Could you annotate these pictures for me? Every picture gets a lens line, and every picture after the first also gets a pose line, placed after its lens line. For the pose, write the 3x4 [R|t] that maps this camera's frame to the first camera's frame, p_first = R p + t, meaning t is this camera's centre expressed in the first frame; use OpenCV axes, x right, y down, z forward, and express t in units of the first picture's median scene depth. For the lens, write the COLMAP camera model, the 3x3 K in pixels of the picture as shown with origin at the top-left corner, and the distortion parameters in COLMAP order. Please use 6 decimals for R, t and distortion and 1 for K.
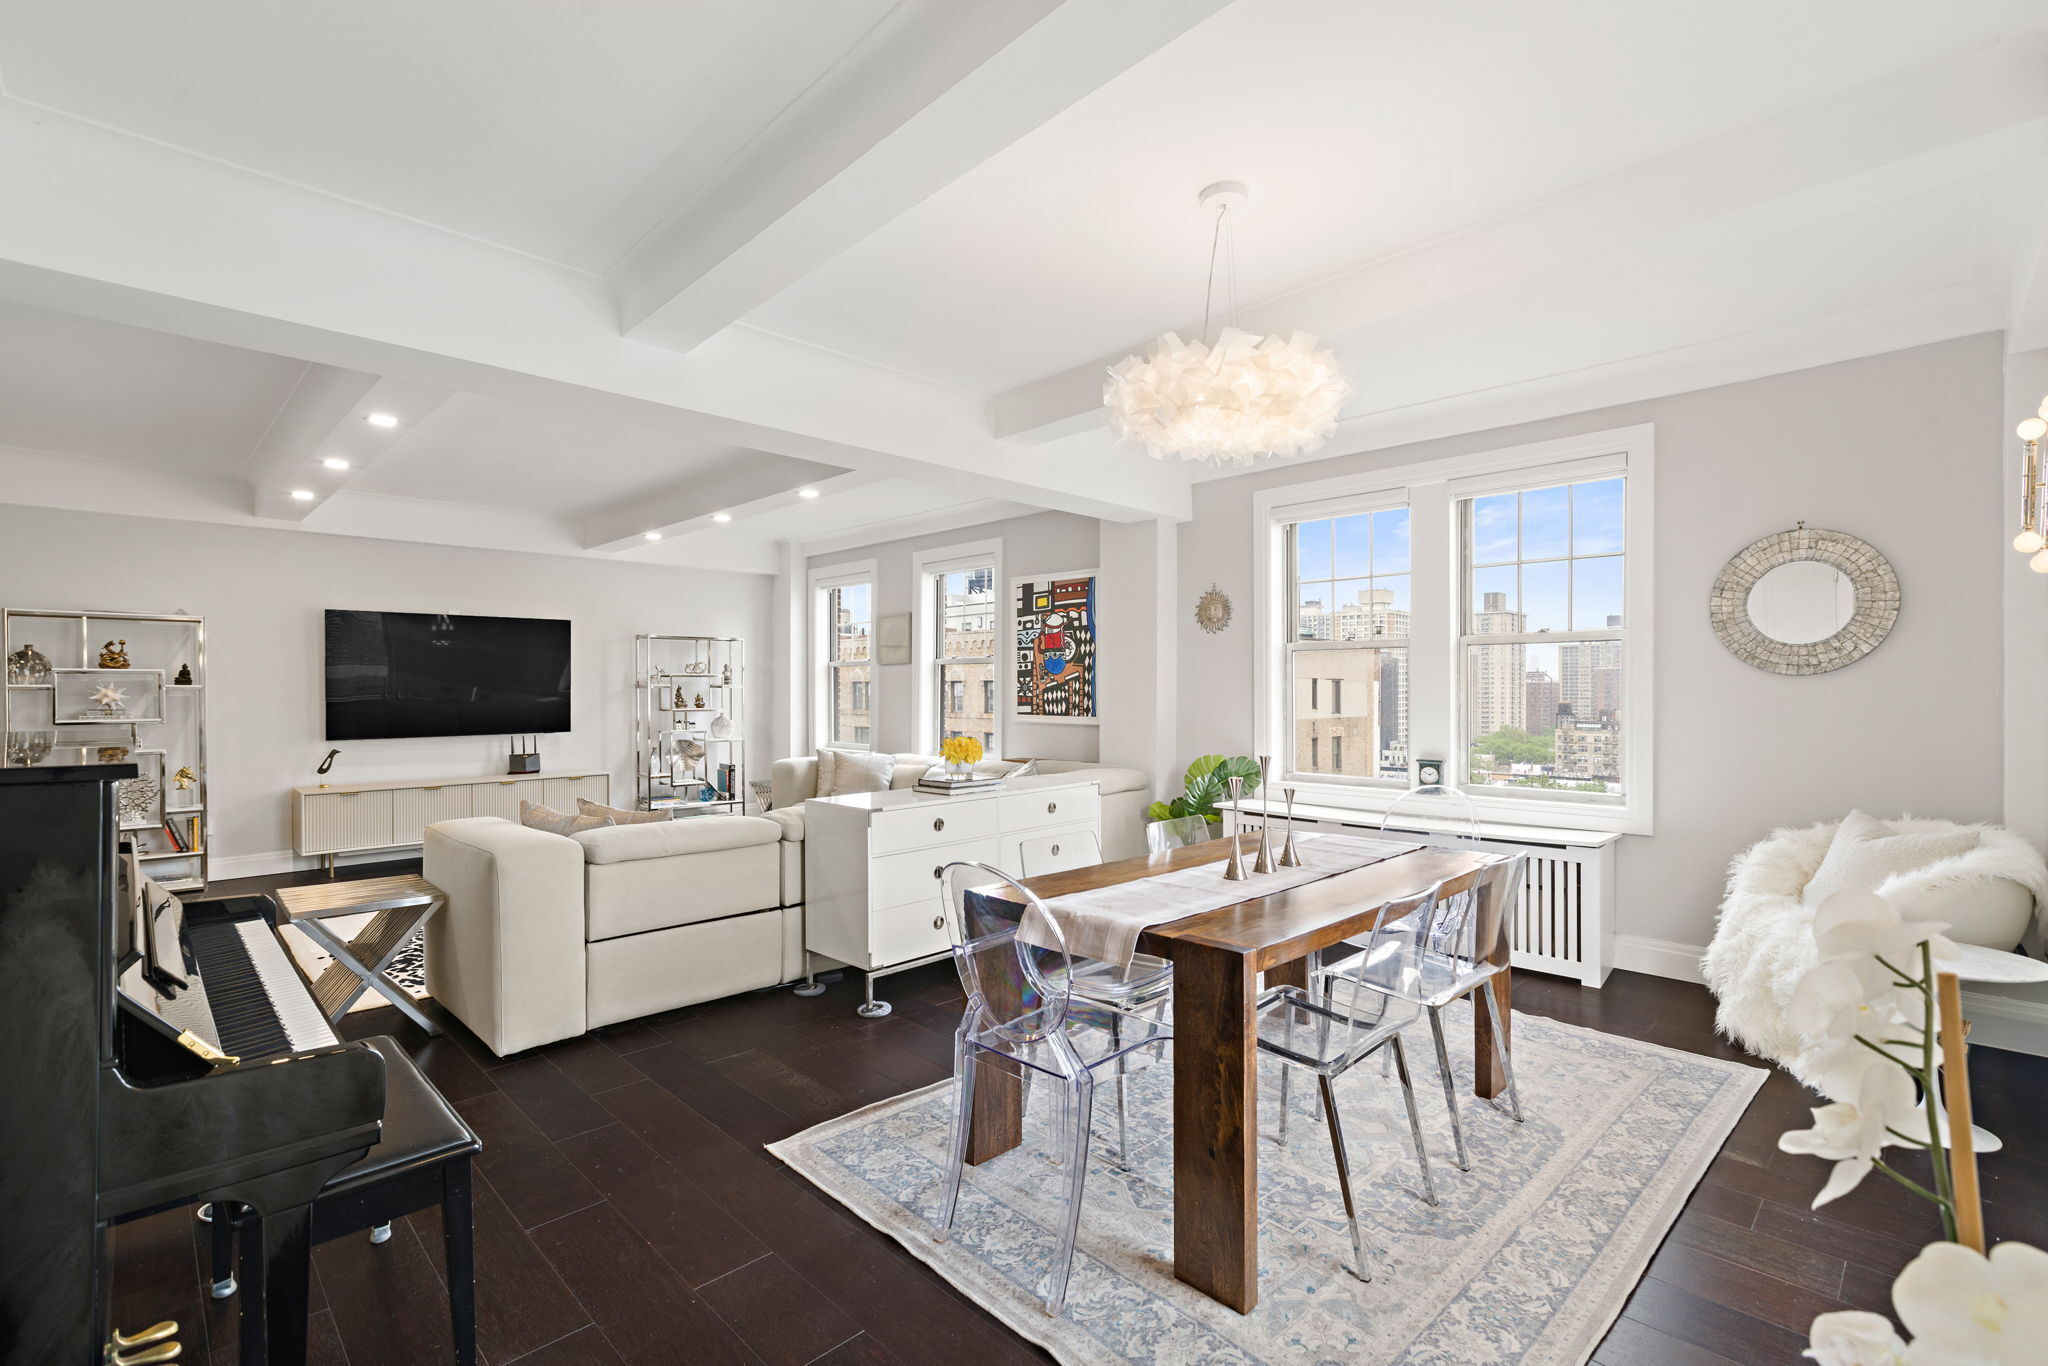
lens RADIAL K [[932.2, 0, 1042.9], [0, 932.2, 685.6], [0, 0, 1]] dist [0.000258, 0.011039]
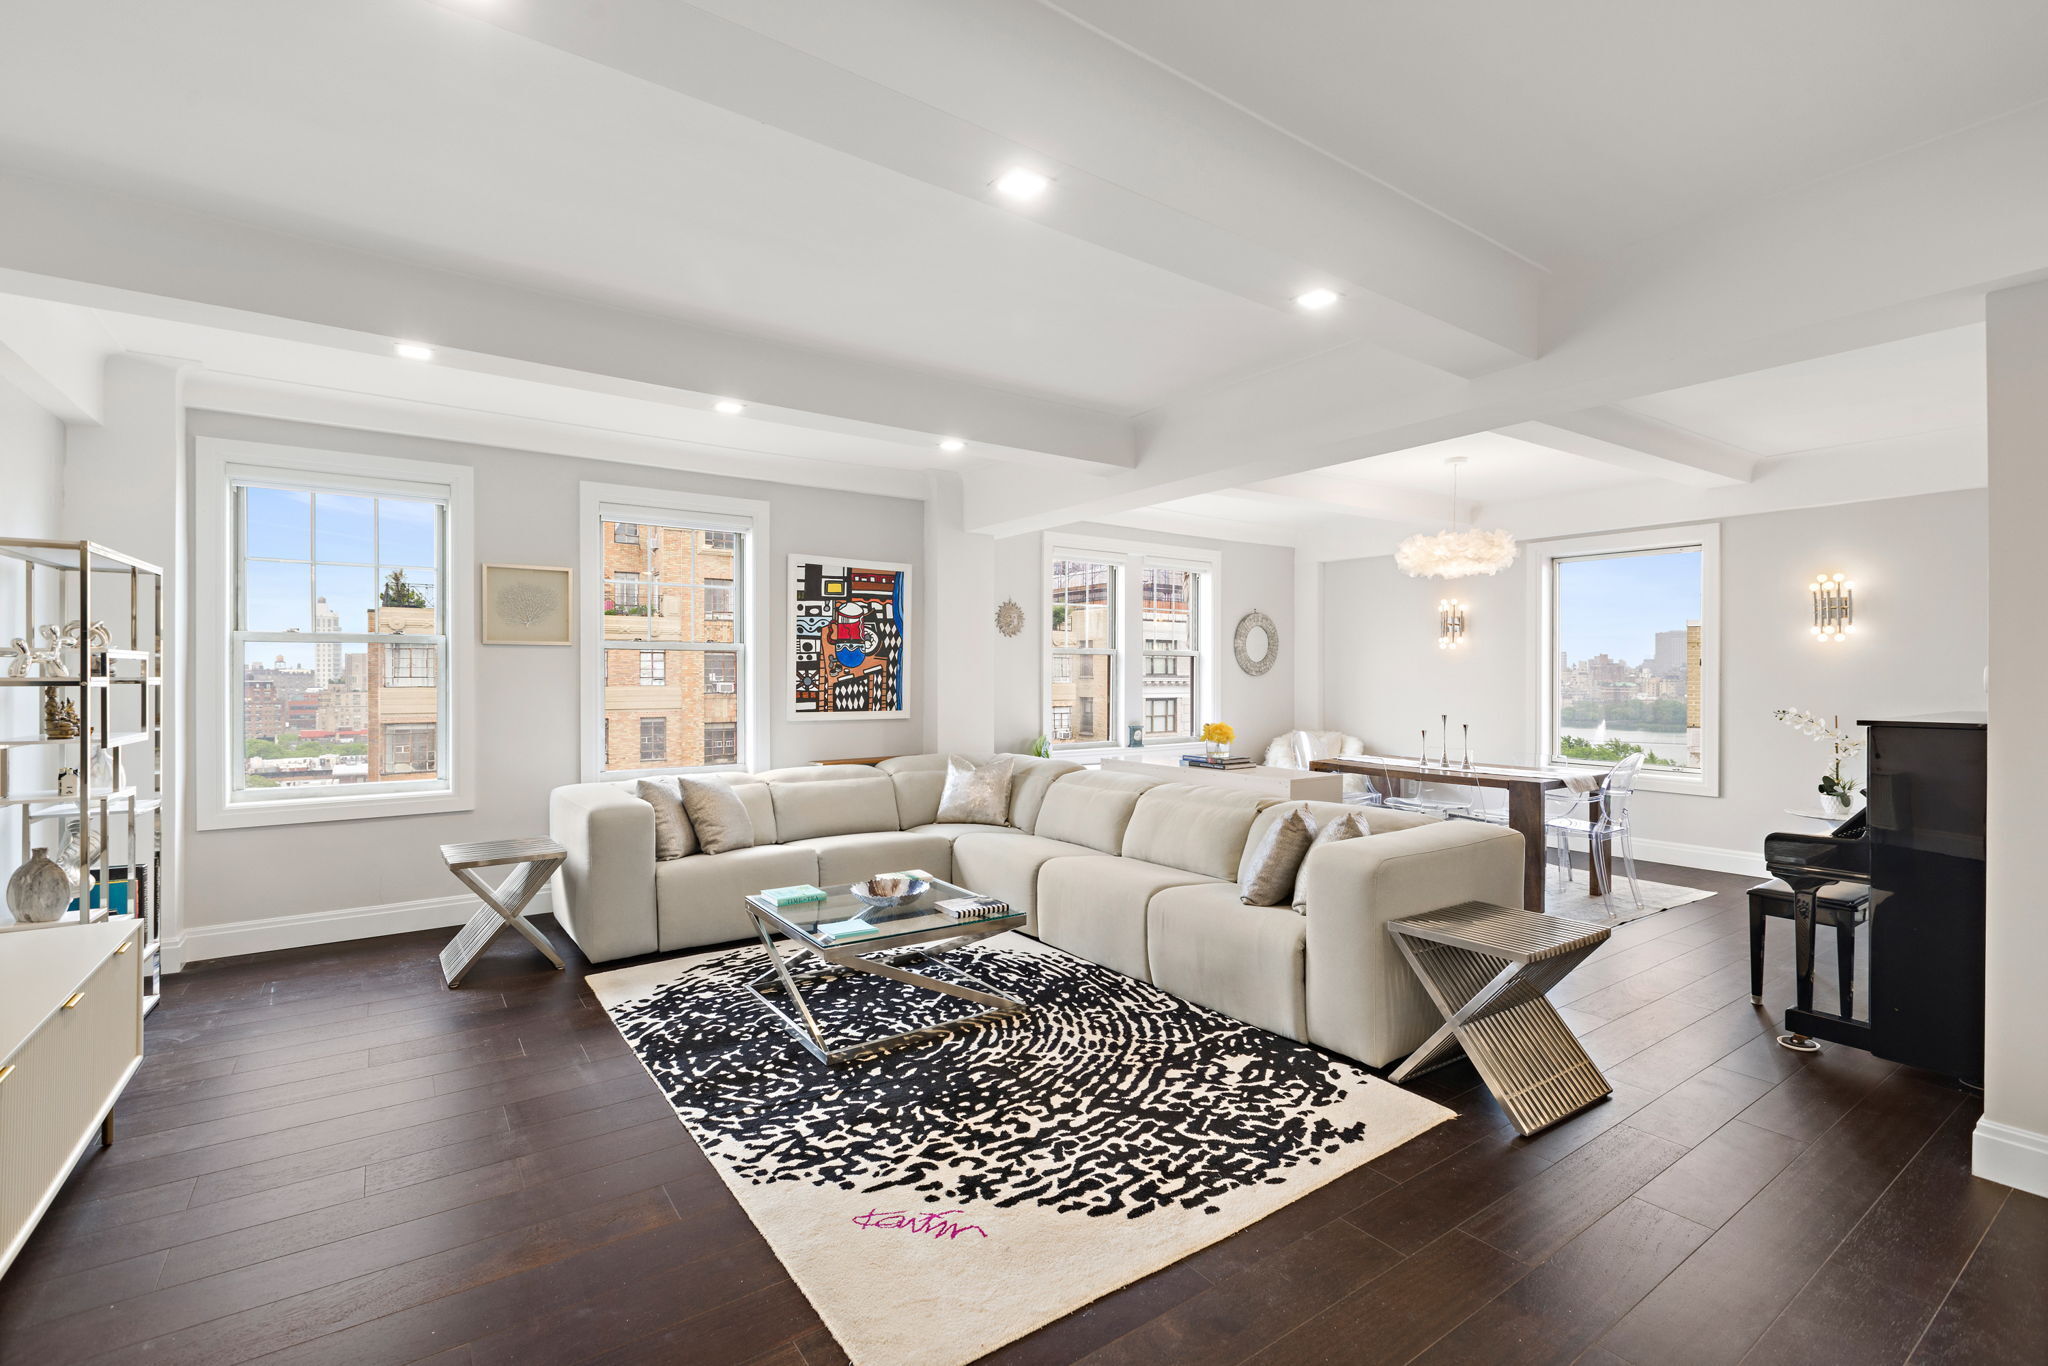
lens RADIAL K [[913.3, 0, 1026.3], [0, 913.3, 685.7], [0, 0, 1]] dist [0.002142, 0.000250]
pose [[0.158772, -0.006338, 0.987295, -0.888642], [-0.001416, 0.999977, 0.006647, 0.000027], [-0.987314, -0.002453, 0.158760, 0.698692]]
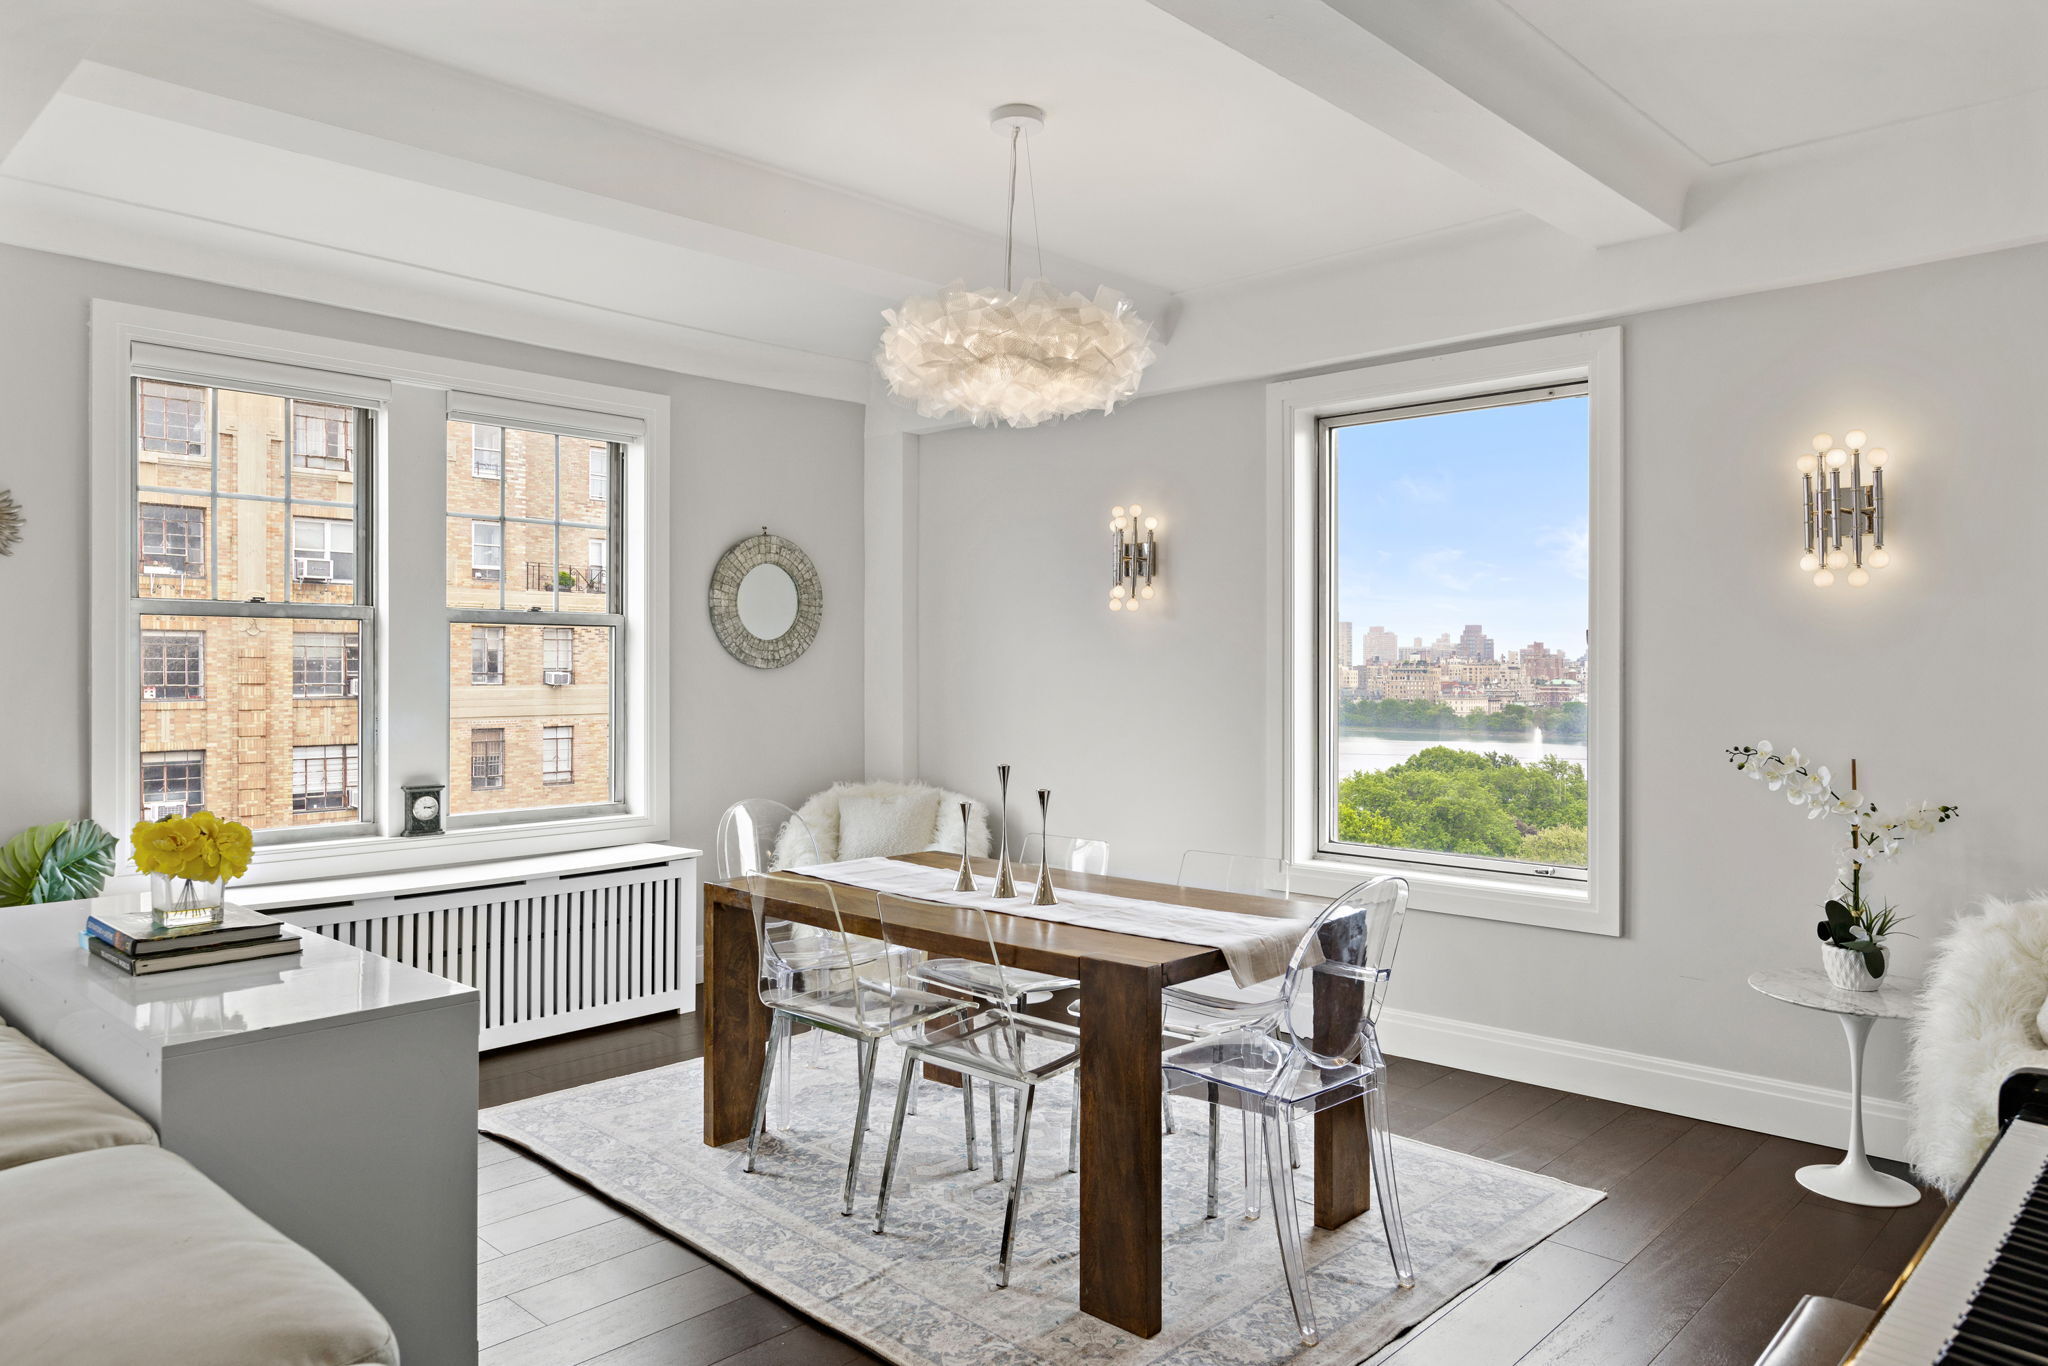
lens RADIAL K [[1358.4, 0, 1024.0], [0, 1358.4, 683.0], [0, 0, 1]] dist [0.001191, 0.000035]
pose [[-0.040405, -0.004742, 0.999172, -0.458365], [-0.000046, 0.999989, 0.004744, -0.000722], [-0.999183, 0.000146, -0.040405, 0.443086]]
